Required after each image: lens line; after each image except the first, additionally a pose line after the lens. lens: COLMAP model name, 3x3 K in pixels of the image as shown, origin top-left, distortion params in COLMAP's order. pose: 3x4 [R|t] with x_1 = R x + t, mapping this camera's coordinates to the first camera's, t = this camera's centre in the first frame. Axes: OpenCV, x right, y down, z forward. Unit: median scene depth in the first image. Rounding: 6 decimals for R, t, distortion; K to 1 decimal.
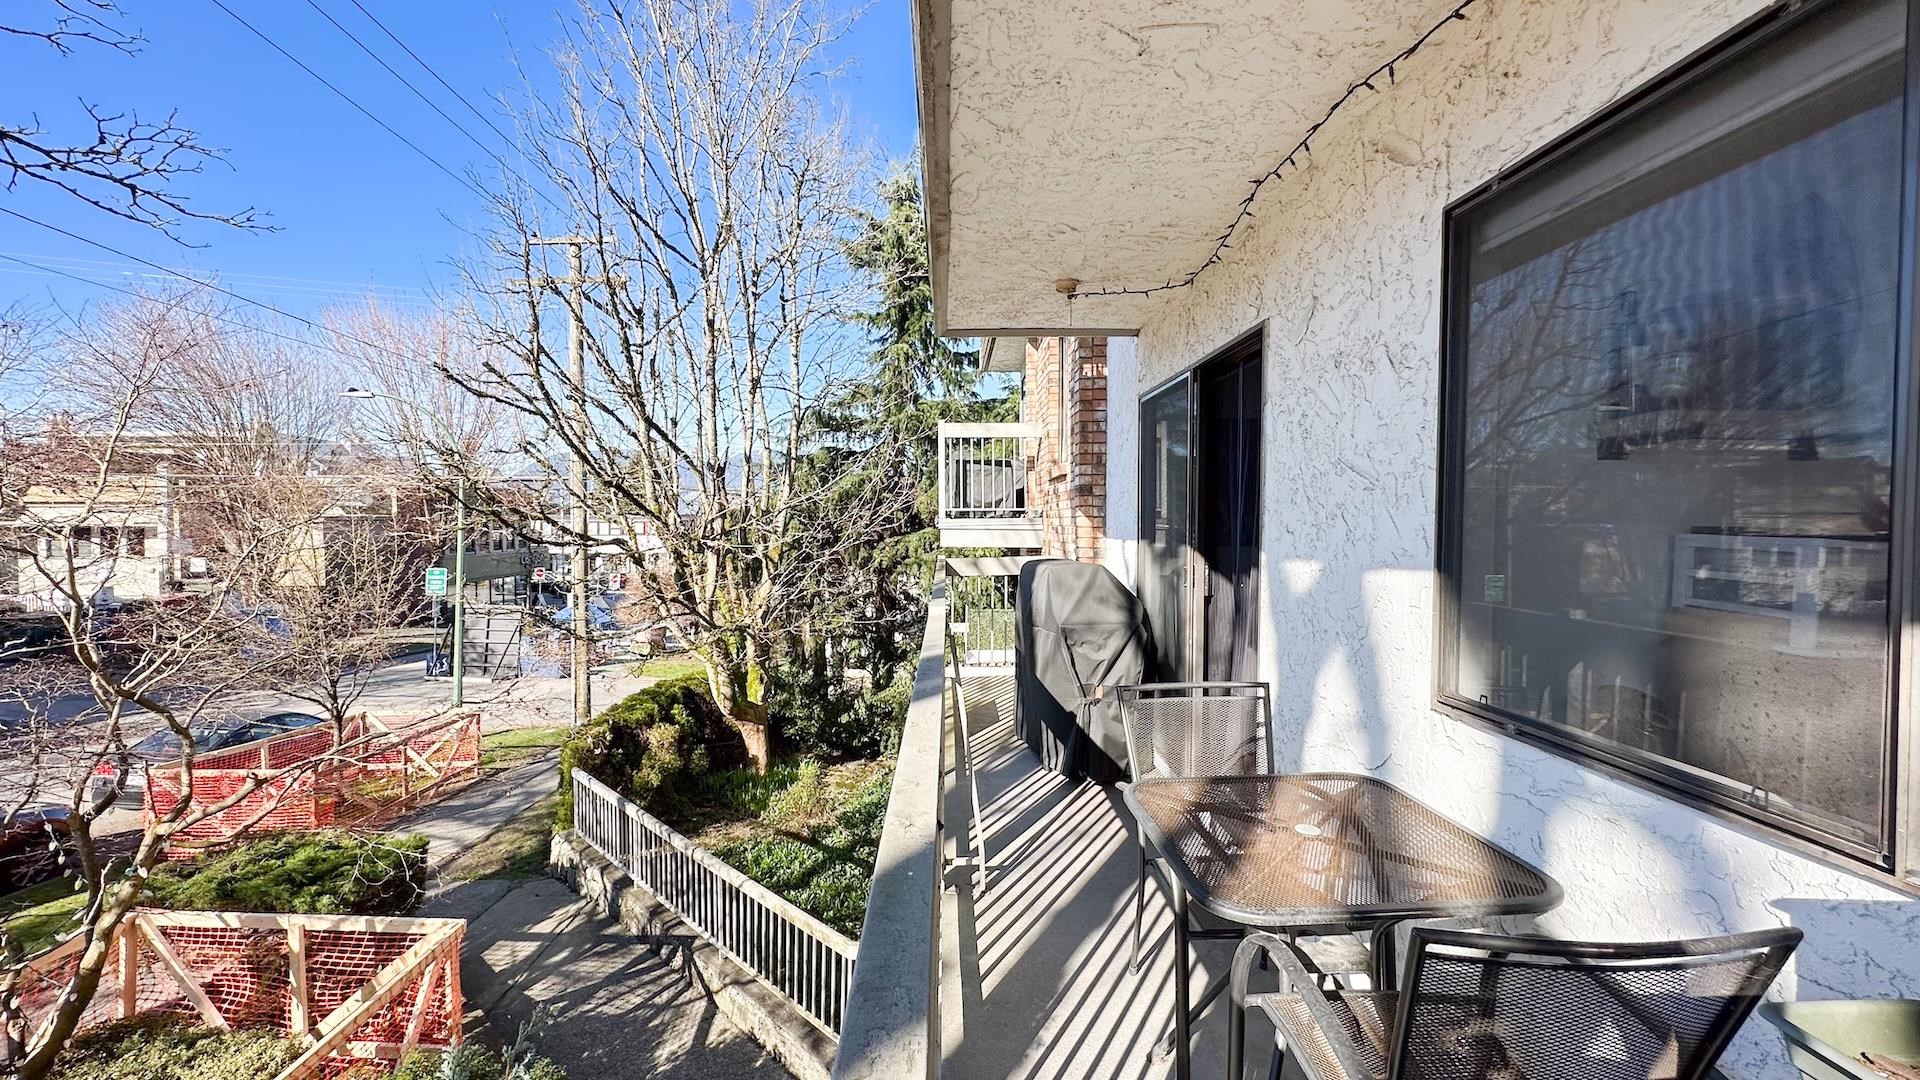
lens RADIAL K [[763.2, 0, 962.6], [0, 763.2, 531.3], [0, 0, 1]] dist [0.003630, -0.000021]
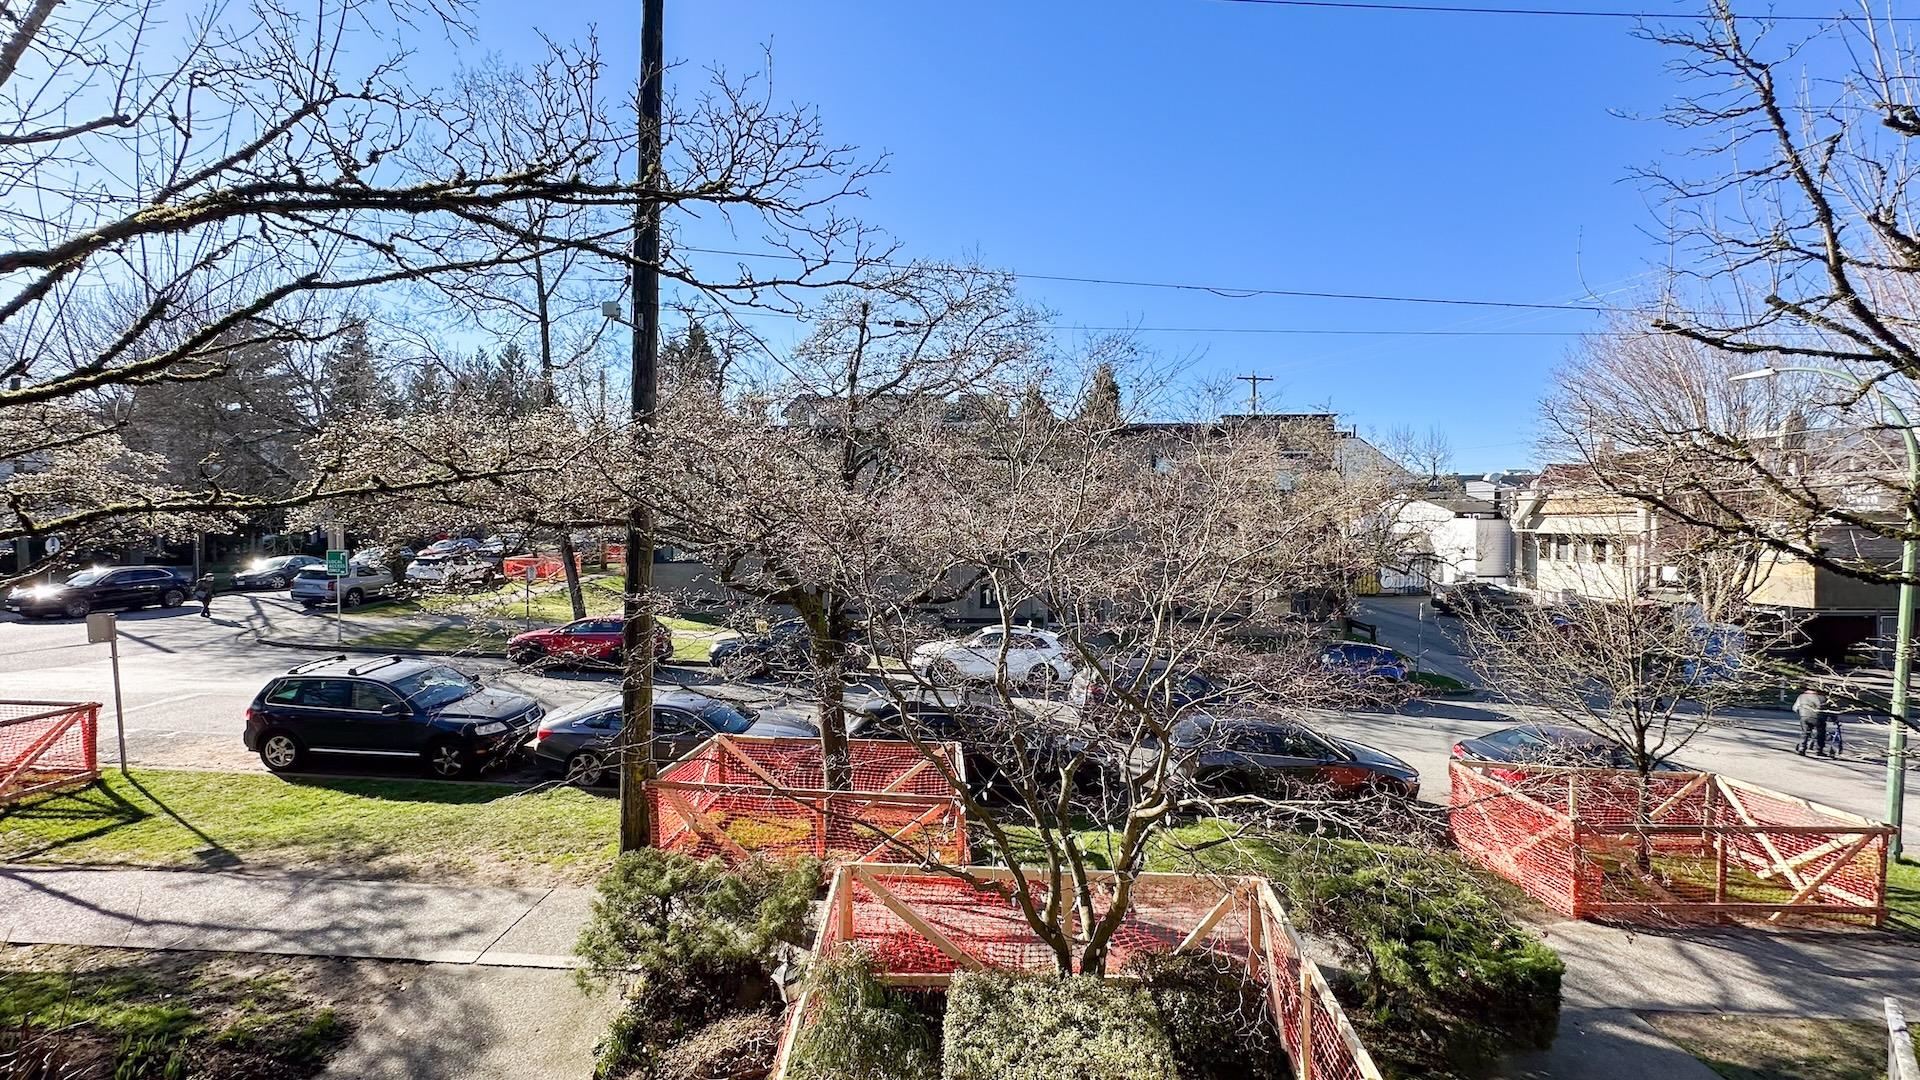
lens RADIAL K [[763.2, 0, 959.2], [0, 763.2, 530.0], [0, 0, 1]] dist [0.003630, -0.000021]
pose [[-0.022556, 0.014544, -0.999640, 0.032255], [-0.025111, 0.999570, 0.015109, -0.011279], [0.999430, 0.025443, -0.022181, 0.239053]]
